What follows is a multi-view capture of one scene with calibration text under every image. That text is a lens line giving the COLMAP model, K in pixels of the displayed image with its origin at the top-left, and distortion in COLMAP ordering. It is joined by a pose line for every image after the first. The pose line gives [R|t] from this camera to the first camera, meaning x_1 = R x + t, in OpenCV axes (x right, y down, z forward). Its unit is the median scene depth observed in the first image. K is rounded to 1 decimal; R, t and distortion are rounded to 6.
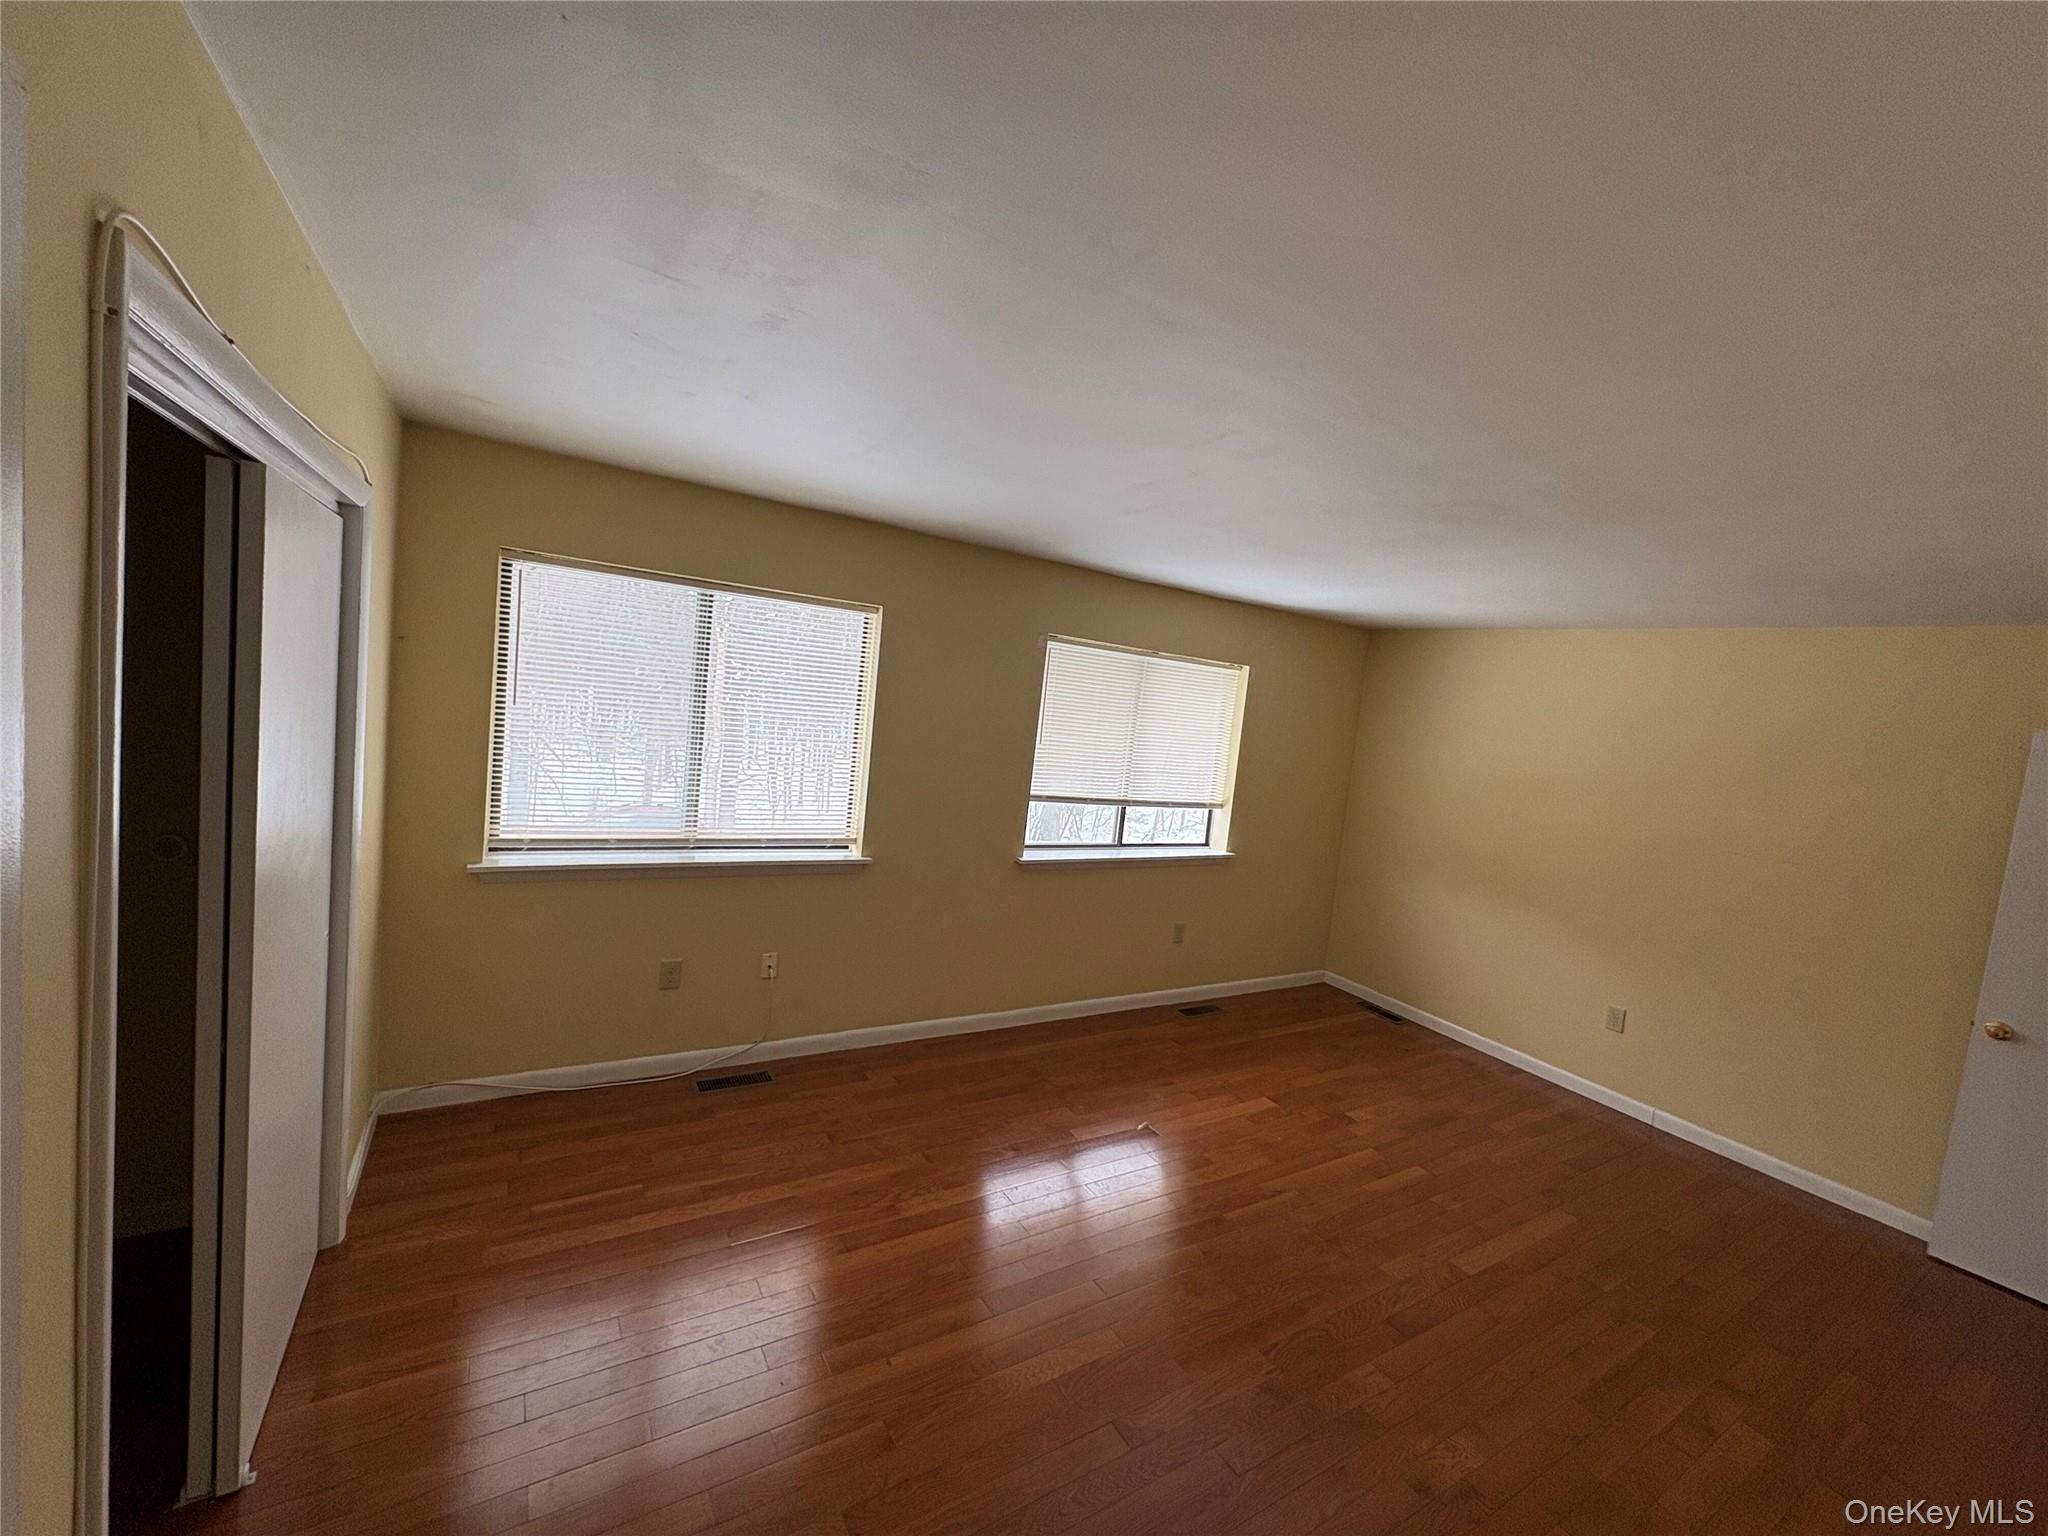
lens RADIAL K [[812.0, 0, 1021.3], [0, 812.0, 771.4], [0, 0, 1]] dist [0.000558, 0.000246]
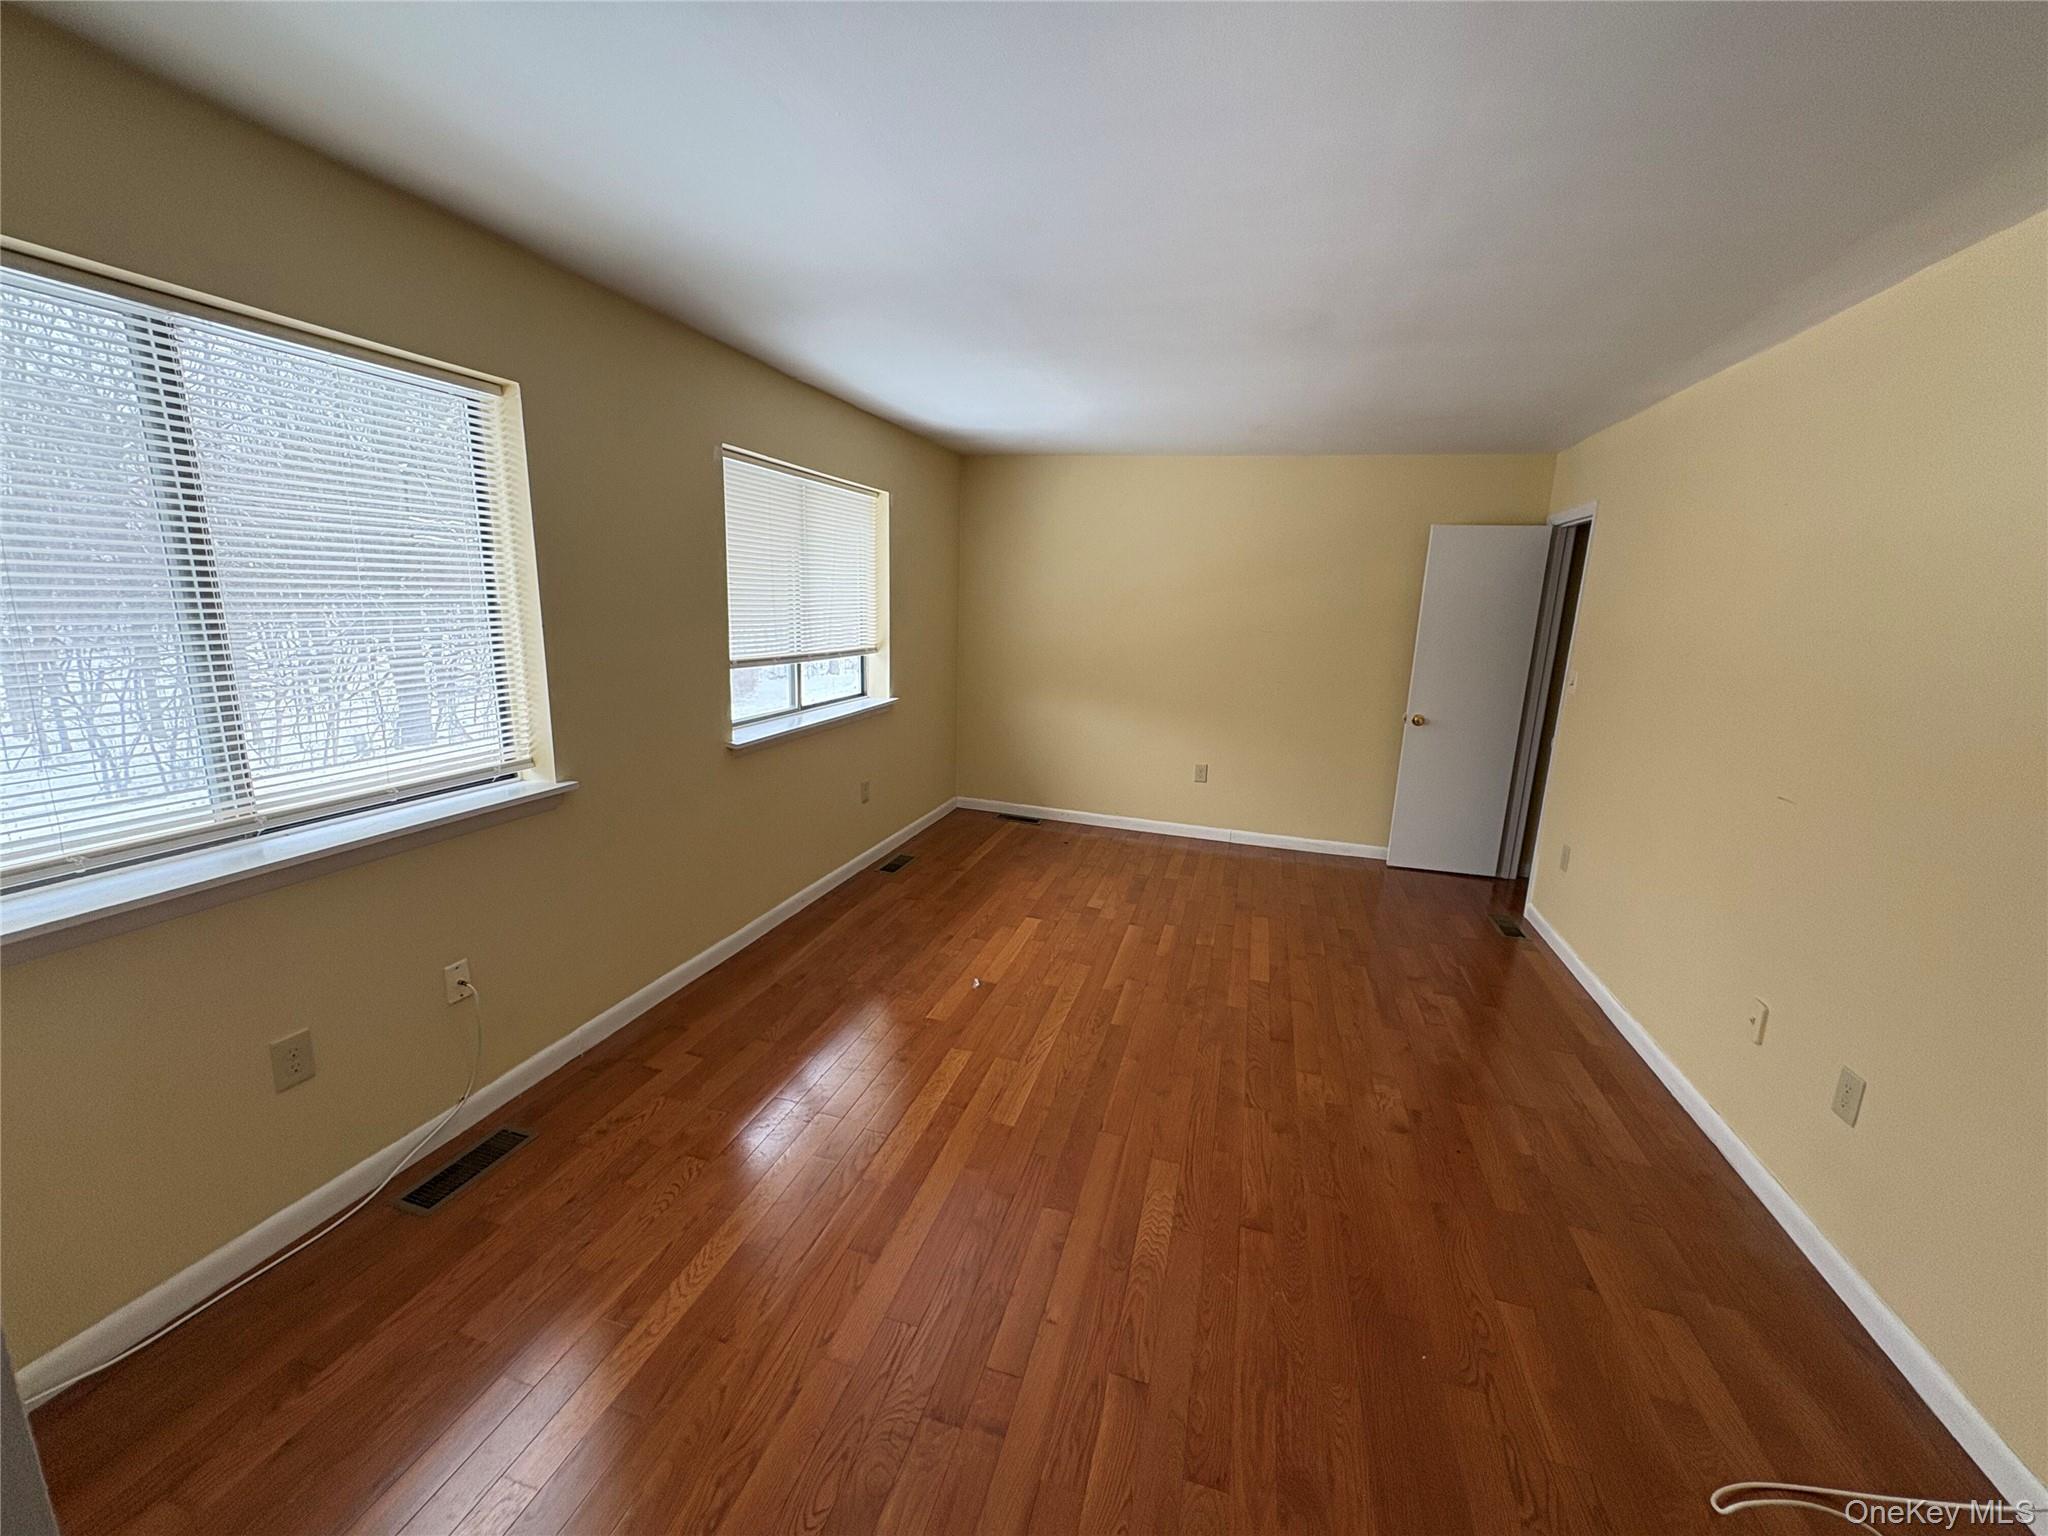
lens RADIAL K [[812.0, 0, 1021.3], [0, 812.0, 771.4], [0, 0, 1]] dist [0.000558, 0.000246]
pose [[0.743564, -0.220106, 0.631400, -0.300135], [0.102461, 0.970624, 0.217696, -0.009601], [-0.660768, -0.097177, 0.744273, 0.223984]]
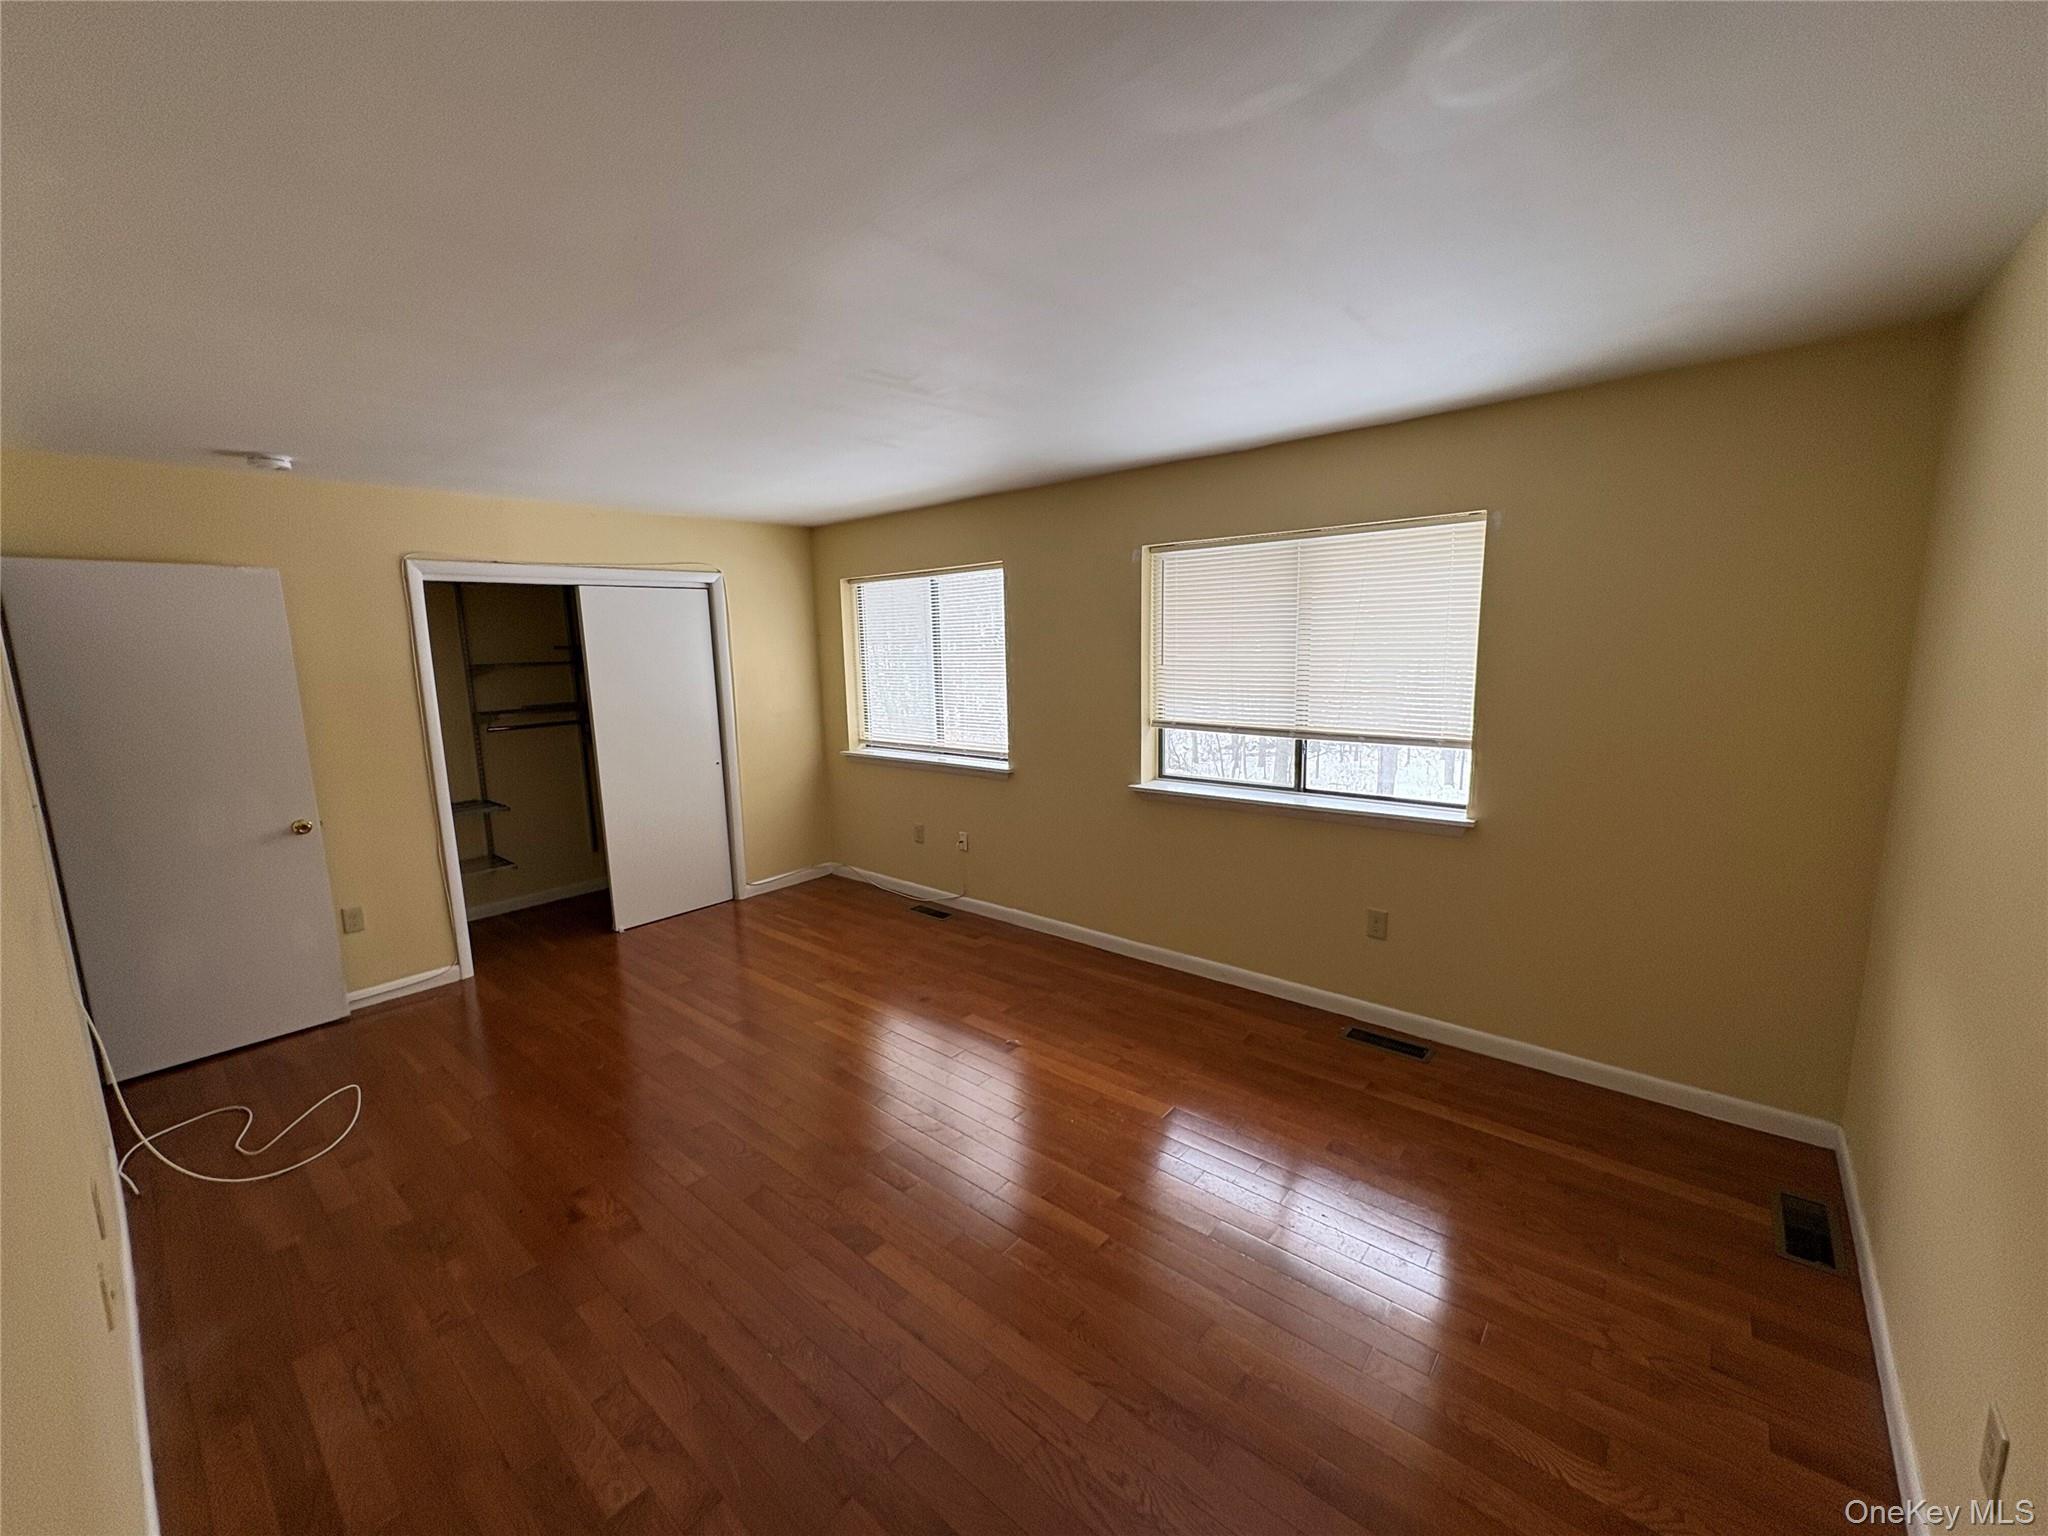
lens RADIAL K [[812.0, 0, 1021.3], [0, 812.0, 771.4], [0, 0, 1]] dist [0.000558, 0.000246]
pose [[0.301243, 0.040501, -0.952687, 0.889695], [-0.024022, 0.999103, 0.034878, 0.060612], [0.953245, 0.012379, 0.301946, 0.583688]]
